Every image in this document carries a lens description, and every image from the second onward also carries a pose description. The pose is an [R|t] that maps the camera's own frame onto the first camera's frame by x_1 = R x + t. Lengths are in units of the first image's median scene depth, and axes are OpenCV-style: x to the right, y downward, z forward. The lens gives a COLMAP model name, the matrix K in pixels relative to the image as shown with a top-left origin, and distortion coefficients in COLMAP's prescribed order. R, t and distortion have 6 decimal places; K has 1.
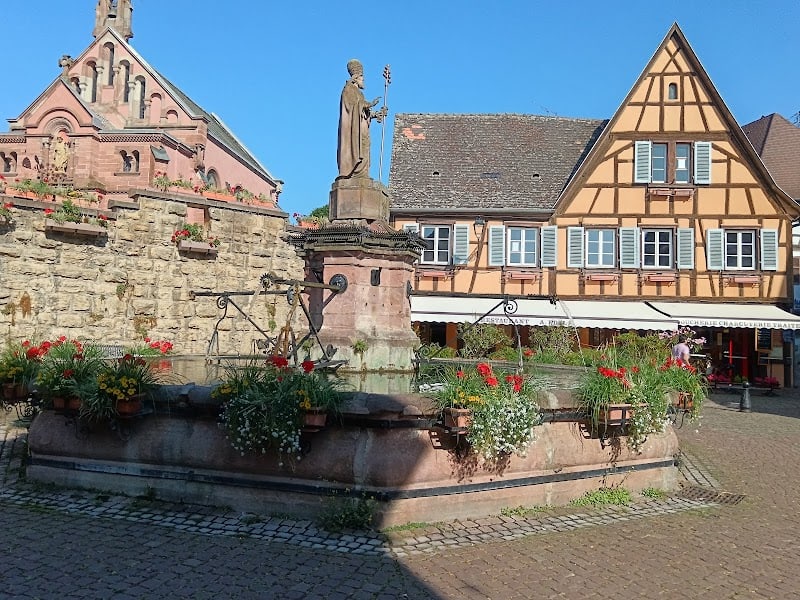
lens RADIAL K [[634.6, 0, 400.0], [0, 634.6, 300.0], [0, 0, 1]] dist [0.011952, -0.002259]
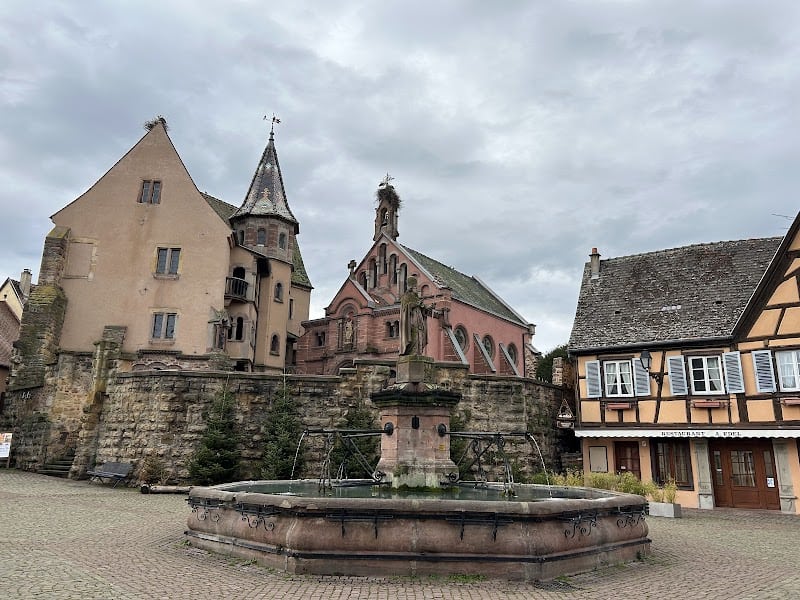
lens RADIAL K [[634.6, 0, 400.0], [0, 634.6, 300.0], [0, 0, 1]] dist [0.011952, -0.002259]
pose [[0.852677, -0.134301, -0.504882, 0.306669], [0.030727, 0.977613, -0.208156, -0.004053], [0.521535, 0.161977, 0.837714, -0.121980]]
